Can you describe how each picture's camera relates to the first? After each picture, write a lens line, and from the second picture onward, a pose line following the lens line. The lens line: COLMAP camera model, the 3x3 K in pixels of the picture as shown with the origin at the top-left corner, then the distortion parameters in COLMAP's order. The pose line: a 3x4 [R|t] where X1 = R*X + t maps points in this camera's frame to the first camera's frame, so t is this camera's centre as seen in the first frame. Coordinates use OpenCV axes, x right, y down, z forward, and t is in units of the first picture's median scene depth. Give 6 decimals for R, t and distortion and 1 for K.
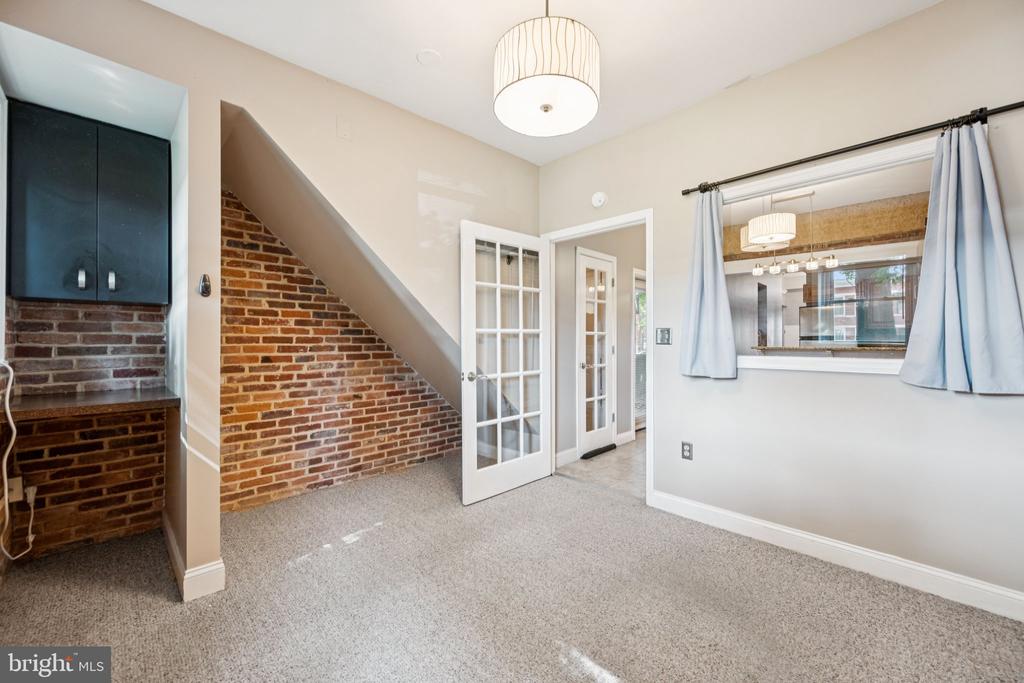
lens RADIAL K [[406.8, 0, 497.0], [0, 406.8, 334.5], [0, 0, 1]] dist [0.000961, -0.000514]
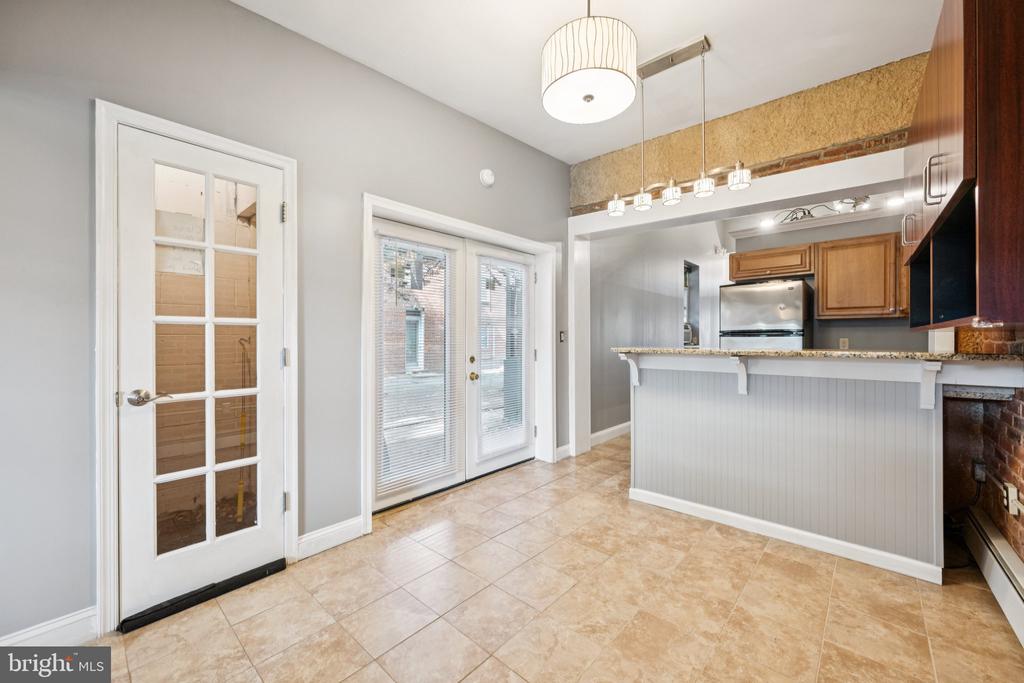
lens RADIAL K [[406.8, 0, 496.1], [0, 406.8, 341.6], [0, 0, 1]] dist [0.000961, -0.000514]
pose [[0.998596, -0.002463, 0.052917, 0.473330], [0.001168, 0.999700, 0.024479, 0.006957], [-0.052962, -0.024383, 0.998299, 0.488800]]
